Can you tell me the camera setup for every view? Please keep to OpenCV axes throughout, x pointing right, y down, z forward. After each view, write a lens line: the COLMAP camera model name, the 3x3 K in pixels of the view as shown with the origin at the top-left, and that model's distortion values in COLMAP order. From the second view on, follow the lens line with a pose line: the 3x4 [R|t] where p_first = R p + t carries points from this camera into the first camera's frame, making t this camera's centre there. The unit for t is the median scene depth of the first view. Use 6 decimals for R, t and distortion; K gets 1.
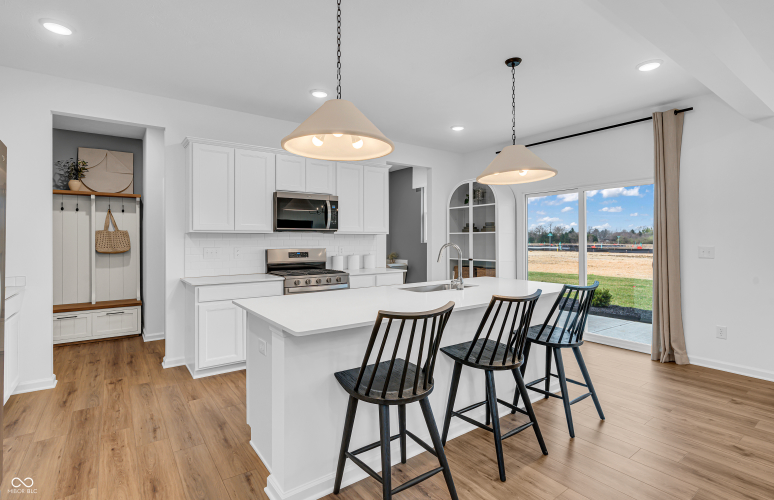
lens RADIAL K [[366.1, 0, 387.0], [0, 366.1, 238.9], [0, 0, 1]] dist [0.000047, 0.000272]
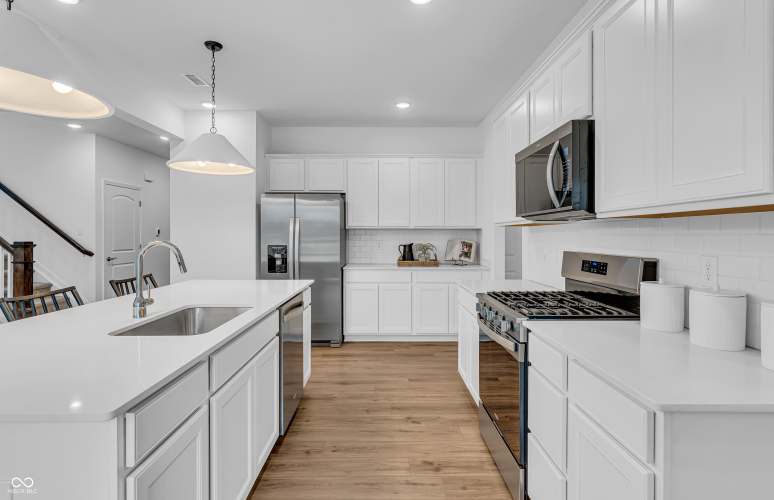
lens RADIAL K [[388.6, 0, 385.2], [0, 388.6, 237.1], [0, 0, 1]] dist [0.000843, -0.000033]
pose [[-0.585583, 0.003580, -0.810604, 0.308270], [-0.001765, 0.999982, 0.005692, 0.004302], [0.810610, 0.004763, -0.585566, 1.103469]]
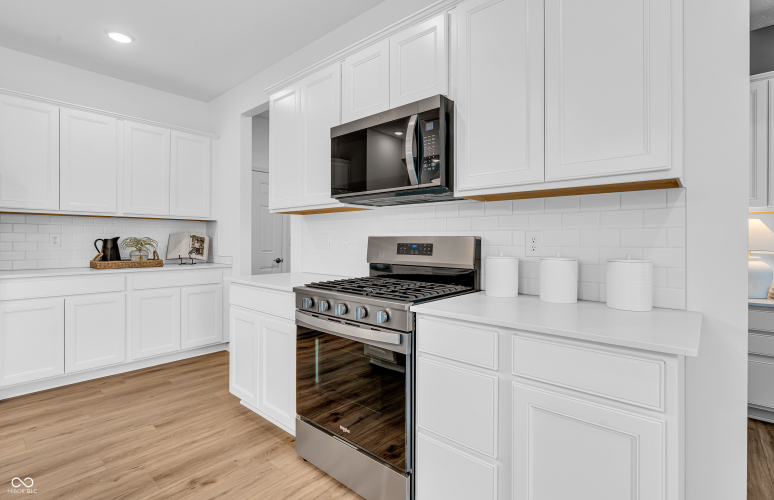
lens RADIAL K [[366.1, 0, 387.0], [0, 366.1, 238.9], [0, 0, 1]] dist [0.000047, 0.000272]
pose [[0.209207, -0.001078, -0.977871, 0.218011], [-0.004181, 0.999989, -0.001997, 0.032377], [0.977863, 0.004507, 0.209200, 0.892853]]
